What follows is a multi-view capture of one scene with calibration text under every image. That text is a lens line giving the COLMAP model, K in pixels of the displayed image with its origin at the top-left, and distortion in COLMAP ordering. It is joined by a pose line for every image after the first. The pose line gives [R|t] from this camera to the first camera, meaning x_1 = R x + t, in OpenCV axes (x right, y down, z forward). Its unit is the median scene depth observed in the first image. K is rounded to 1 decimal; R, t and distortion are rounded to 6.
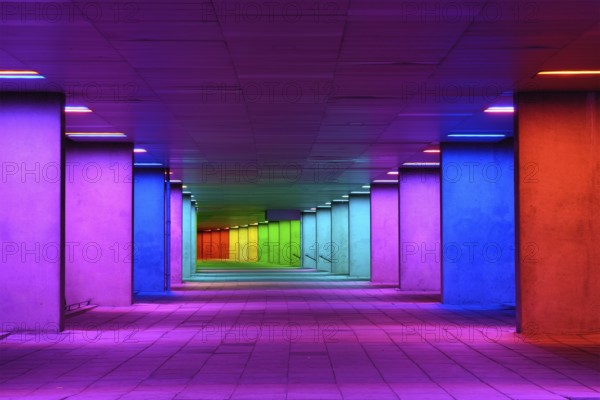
lens RADIAL K [[399.8, 0, 300.0], [0, 399.8, 200.0], [0, 0, 1]] dist [-0.052395, 0.025729]
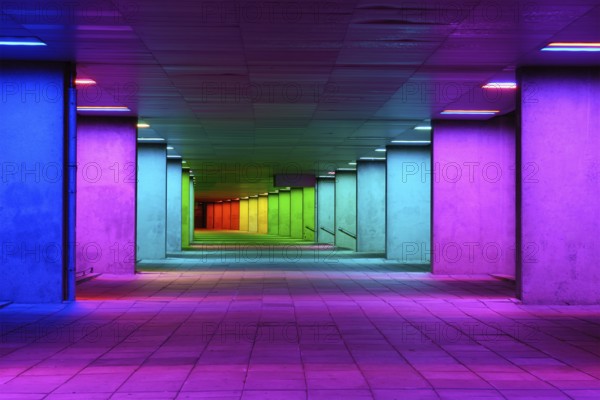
lens RADIAL K [[399.8, 0, 300.0], [0, 399.8, 200.0], [0, 0, 1]] dist [-0.052395, 0.025729]
pose [[0.999548, 0.007561, -0.029104, -0.006553], [-0.005510, 0.997538, 0.069916, 0.018179], [0.029561, -0.069724, 0.997128, 0.149754]]
